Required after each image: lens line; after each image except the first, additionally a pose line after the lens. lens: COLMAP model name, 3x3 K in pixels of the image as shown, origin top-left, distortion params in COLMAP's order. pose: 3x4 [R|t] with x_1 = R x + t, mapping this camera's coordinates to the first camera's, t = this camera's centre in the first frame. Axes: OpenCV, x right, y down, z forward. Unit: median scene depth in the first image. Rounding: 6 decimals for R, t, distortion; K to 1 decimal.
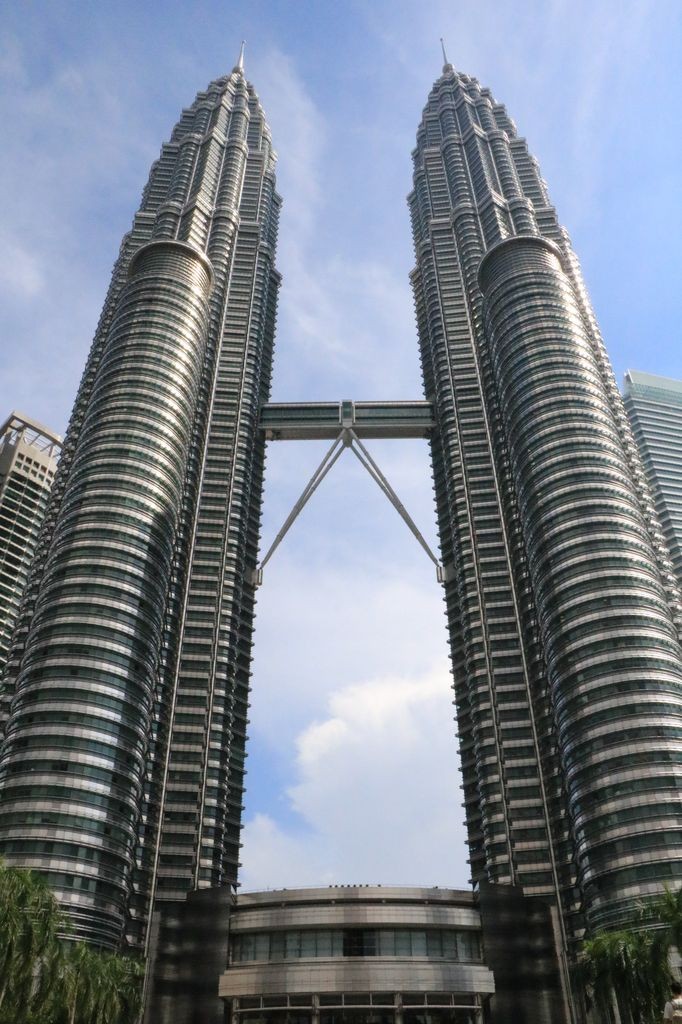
lens RADIAL K [[861.8, 0, 344.7], [0, 861.8, 481.9], [0, 0, 1]] dist [-0.166922, 0.103126]
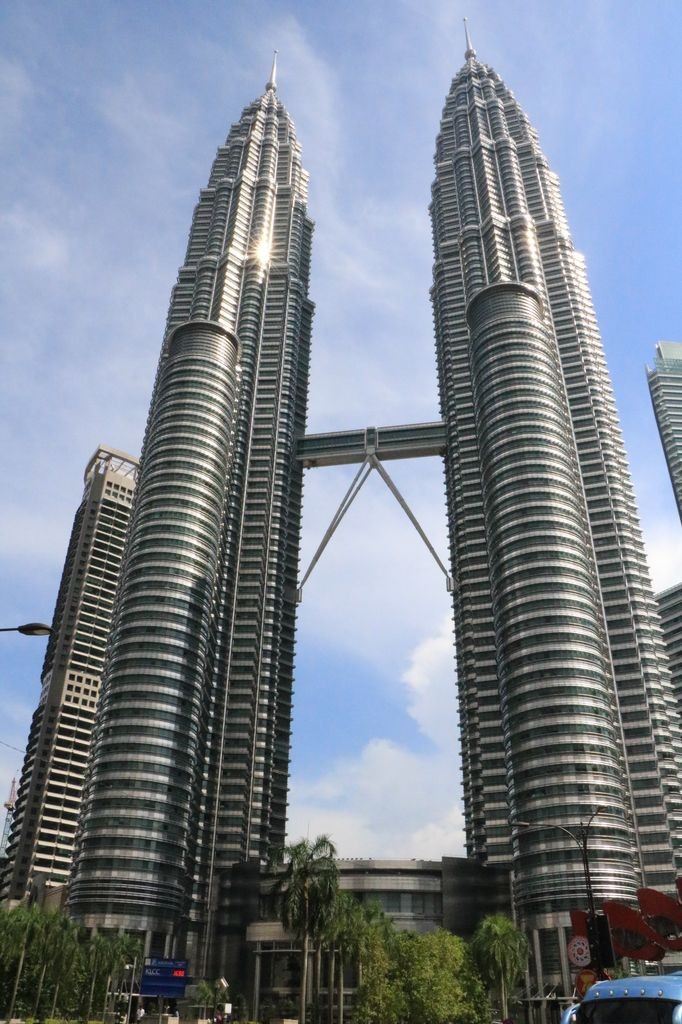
lens RADIAL K [[861.8, 0, 323.0], [0, 861.8, 476.3], [0, 0, 1]] dist [-0.166922, 0.103126]
pose [[0.983277, -0.077150, -0.164968, 0.214971], [0.091016, 0.992774, 0.078207, -0.216313], [0.157742, -0.091914, 0.983193, -0.251076]]
